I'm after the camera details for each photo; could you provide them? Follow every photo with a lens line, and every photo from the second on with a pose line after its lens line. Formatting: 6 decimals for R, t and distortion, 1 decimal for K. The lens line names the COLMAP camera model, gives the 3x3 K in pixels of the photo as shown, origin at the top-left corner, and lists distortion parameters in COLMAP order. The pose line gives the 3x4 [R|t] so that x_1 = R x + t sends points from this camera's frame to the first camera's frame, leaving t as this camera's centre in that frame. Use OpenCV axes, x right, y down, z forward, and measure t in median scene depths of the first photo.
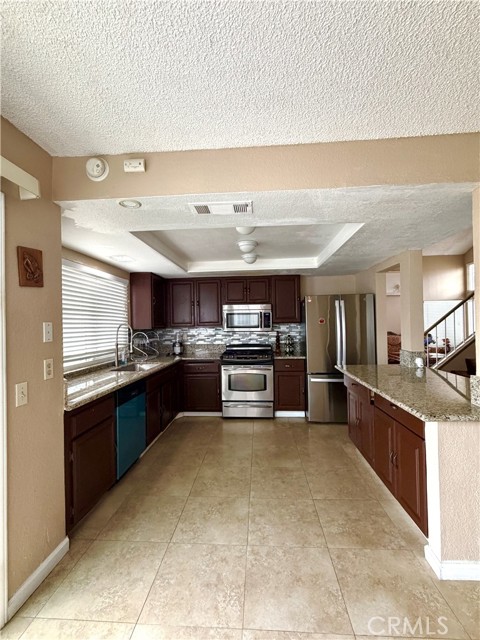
lens RADIAL K [[283.7, 0, 239.8], [0, 283.7, 319.8], [0, 0, 1]] dist [-0.000628, -0.000145]
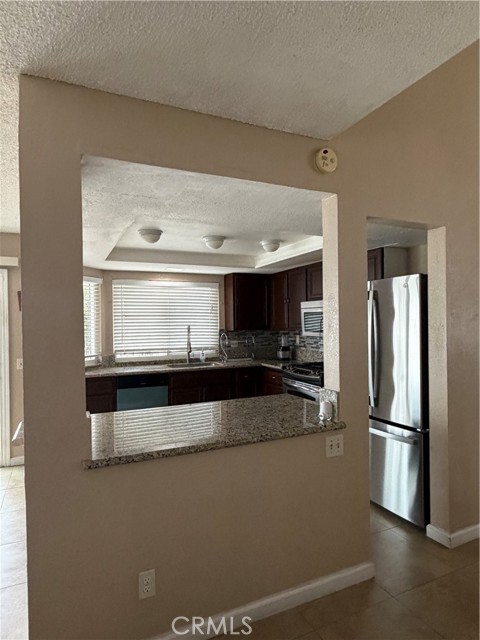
lens RADIAL K [[392.8, 0, 240.2], [0, 392.8, 321.7], [0, 0, 1]] dist [-0.041160, 0.003871]
pose [[0.492957, 0.010843, -0.869986, 1.641668], [0.016100, 0.999637, 0.021581, -0.050152], [0.869904, -0.024645, 0.492604, 0.671820]]
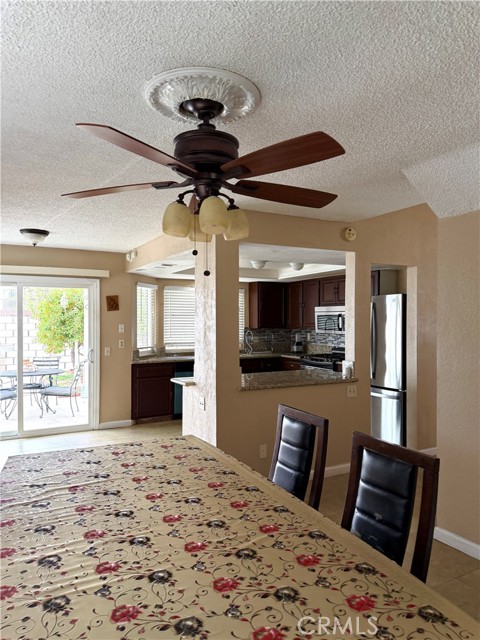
lens RADIAL K [[454.5, 0, 238.4], [0, 454.5, 320.2], [0, 0, 1]] dist [0.092566, -0.000036]
pose [[0.540768, 0.017113, -0.840998, 2.369271], [0.001301, 0.999775, 0.021180, -0.080845], [0.841171, -0.012547, 0.540624, -0.195115]]
